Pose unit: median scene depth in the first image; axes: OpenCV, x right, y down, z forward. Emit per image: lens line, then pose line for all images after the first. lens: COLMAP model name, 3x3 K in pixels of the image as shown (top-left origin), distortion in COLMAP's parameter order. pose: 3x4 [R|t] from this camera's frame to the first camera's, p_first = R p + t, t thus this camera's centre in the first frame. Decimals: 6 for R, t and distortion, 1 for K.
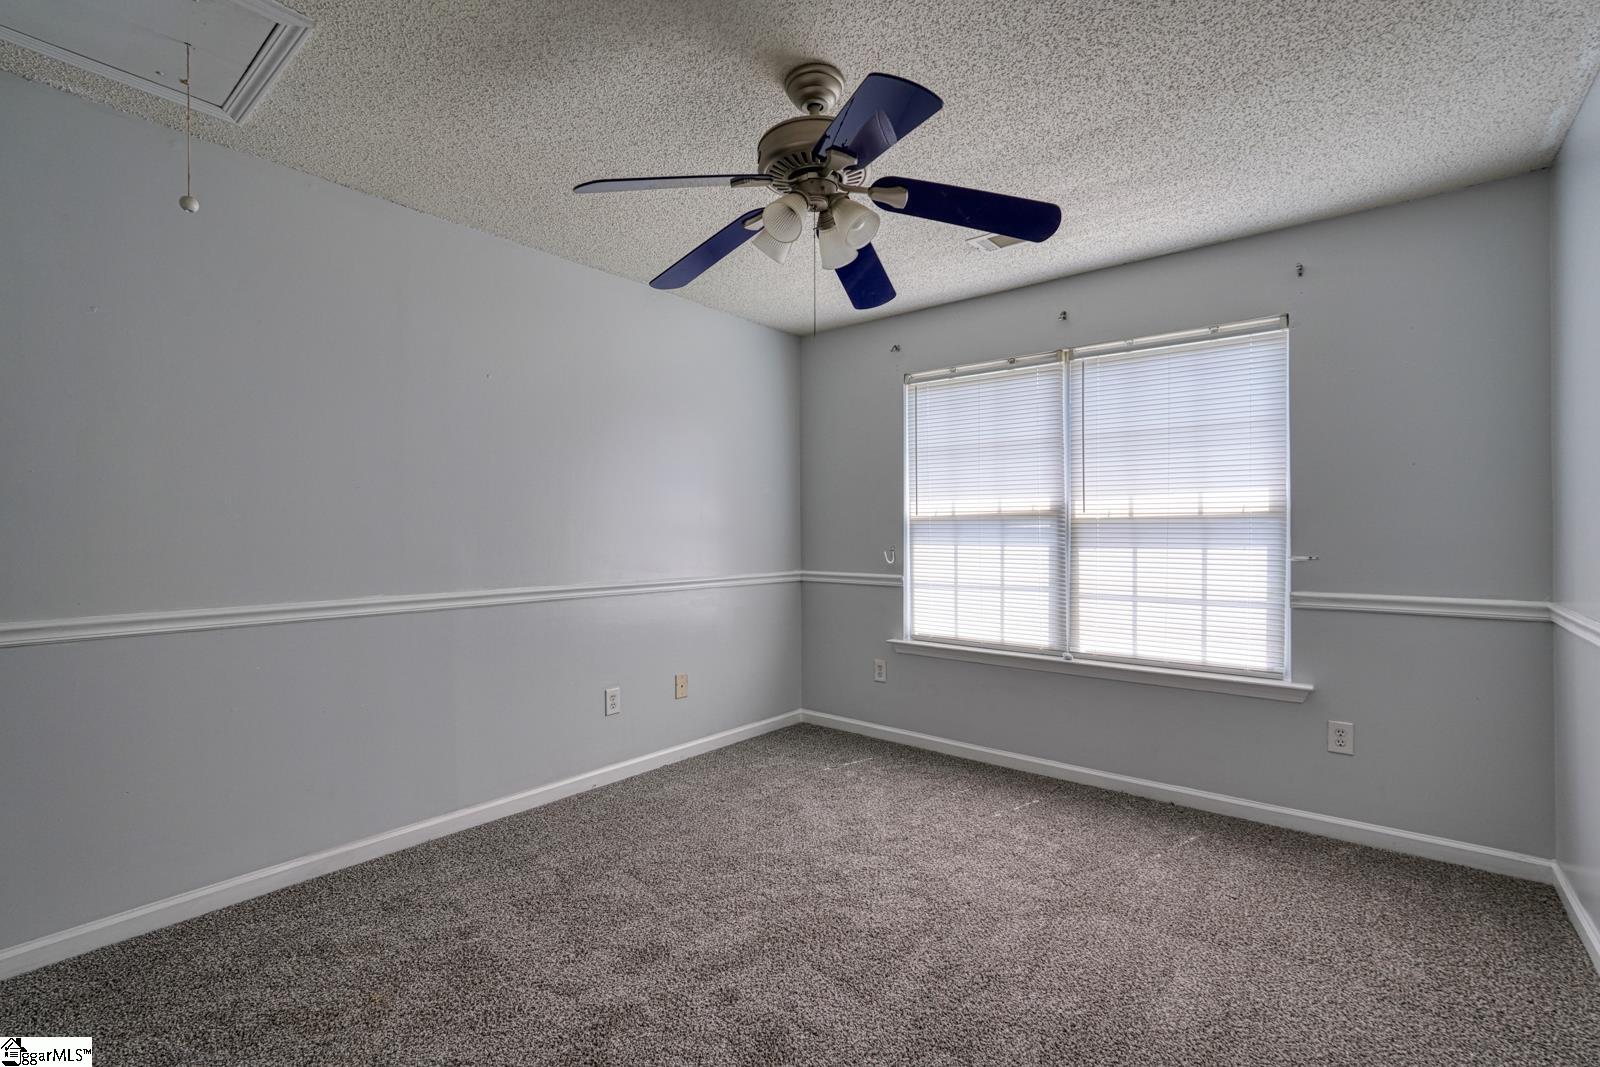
lens RADIAL K [[708.0, 0, 748.4], [0, 708.0, 523.2], [0, 0, 1]] dist [-0.014208, 0.008018]
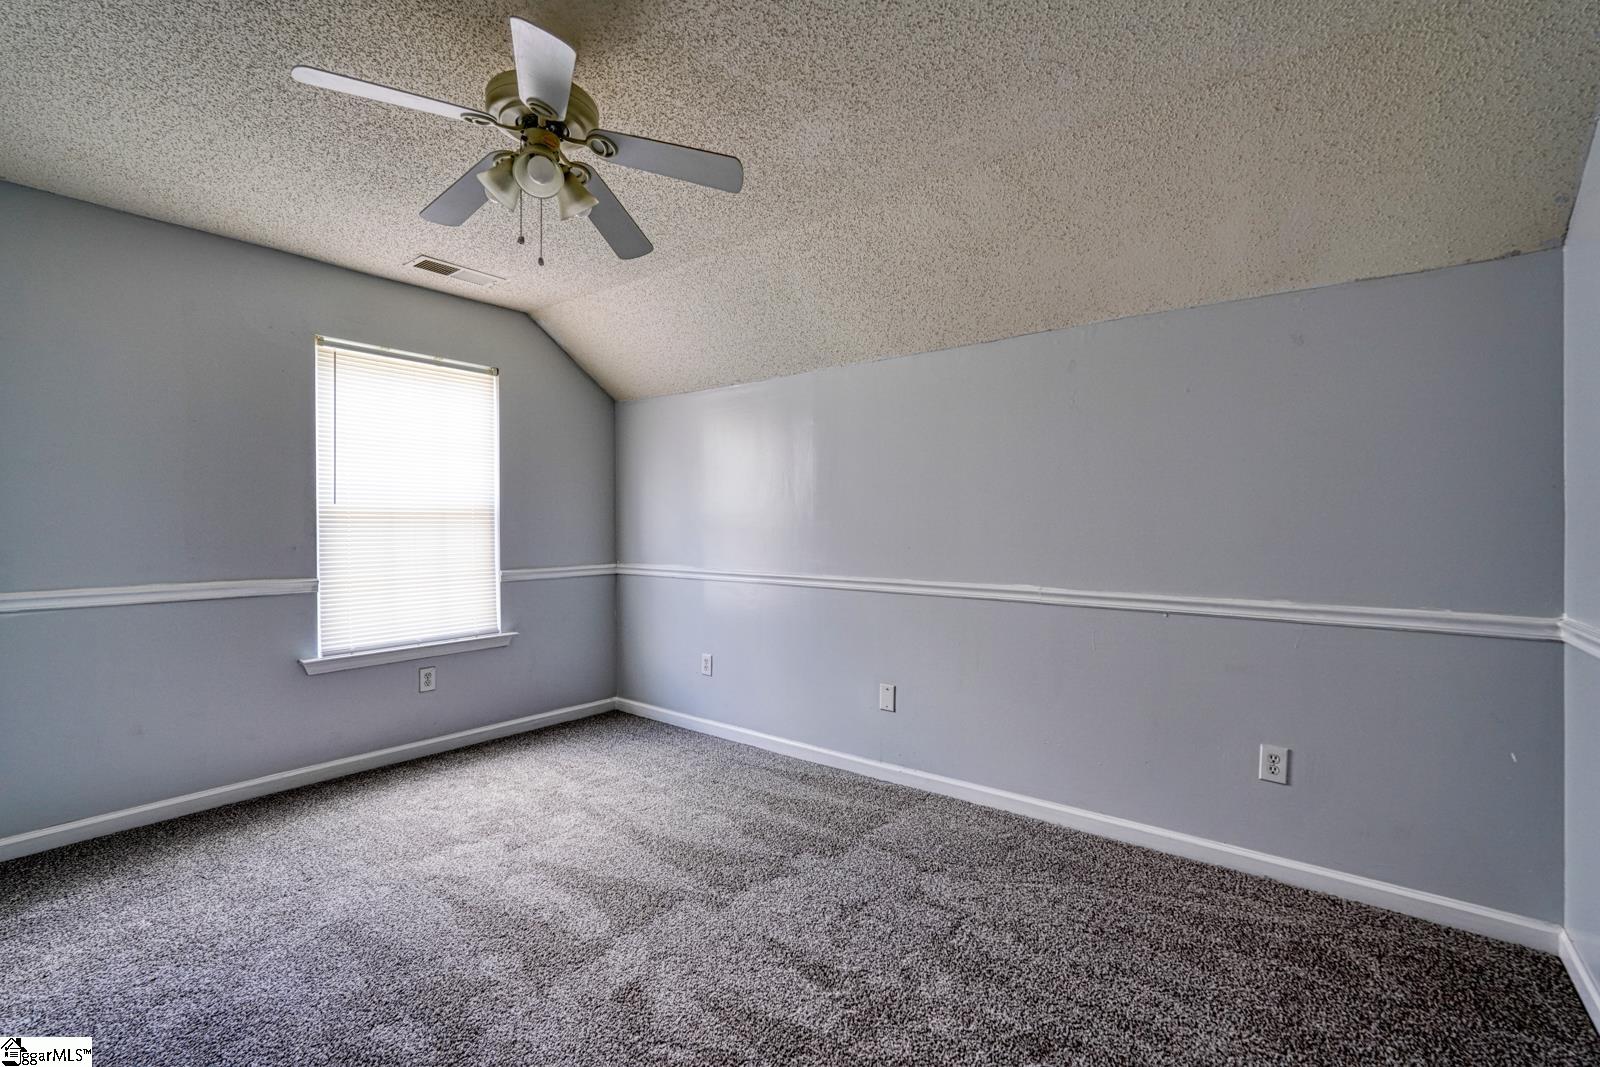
lens RADIAL K [[708.0, 0, 816.8], [0, 708.0, 524.4], [0, 0, 1]] dist [-0.014208, 0.008018]
pose [[-0.039586, -0.000843, 0.999216, -0.632181], [-0.016097, 0.999870, 0.000206, -0.001975], [-0.999086, -0.016076, -0.039595, 0.439765]]
